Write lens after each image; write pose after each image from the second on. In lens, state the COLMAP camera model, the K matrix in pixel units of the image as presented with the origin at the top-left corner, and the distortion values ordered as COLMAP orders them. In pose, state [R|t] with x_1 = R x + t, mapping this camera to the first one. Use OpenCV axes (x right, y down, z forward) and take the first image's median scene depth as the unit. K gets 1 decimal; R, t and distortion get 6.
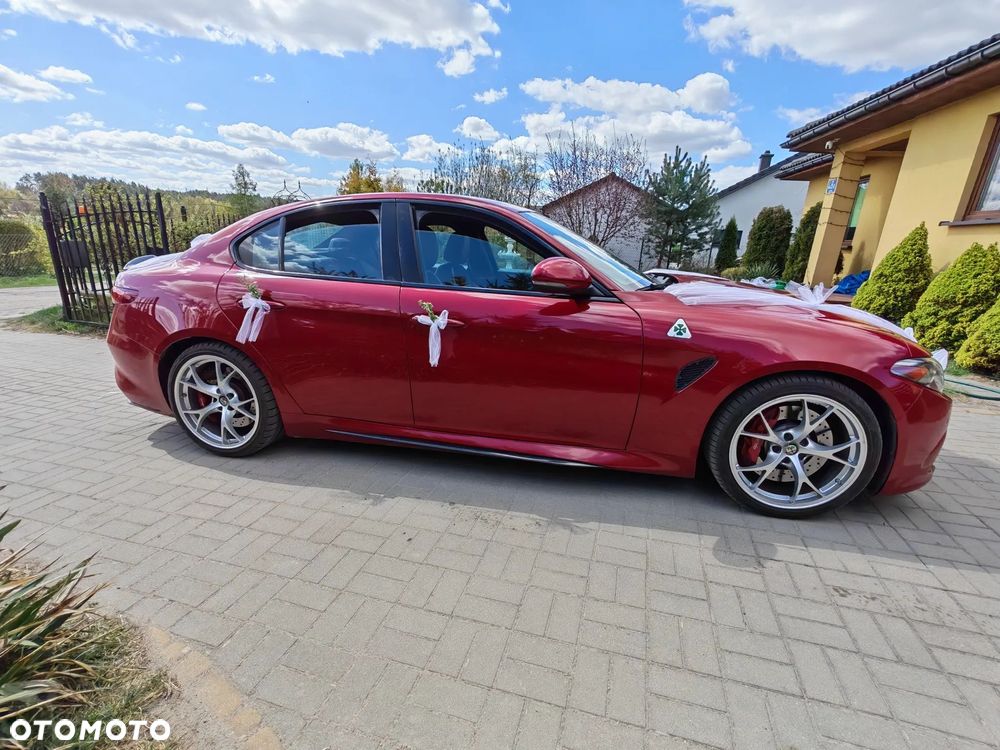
lens RADIAL K [[472.6, 0, 500.0], [0, 472.6, 375.0], [0, 0, 1]] dist [0.001589, -0.000035]
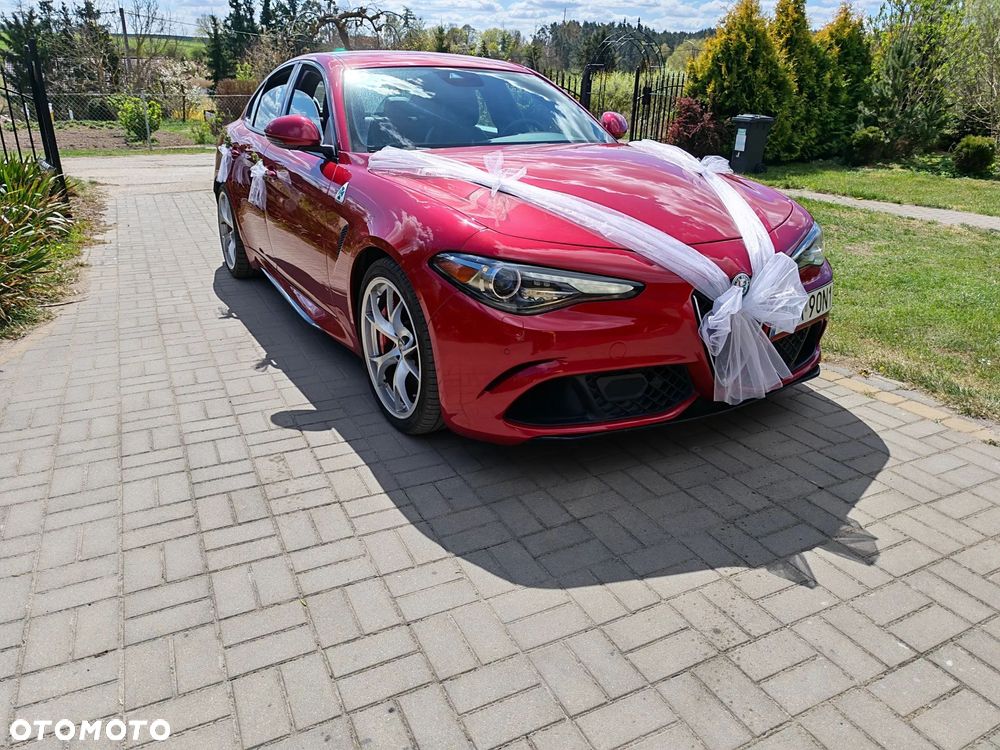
lens RADIAL K [[705.0, 0, 500.0], [0, 705.0, 375.0], [0, 0, 1]] dist [0.004445, -0.007244]
pose [[0.671282, 0.262455, -0.693179, 1.628837], [-0.194341, 0.964814, 0.177102, -0.059801], [0.715270, 0.015828, 0.698669, 0.227609]]
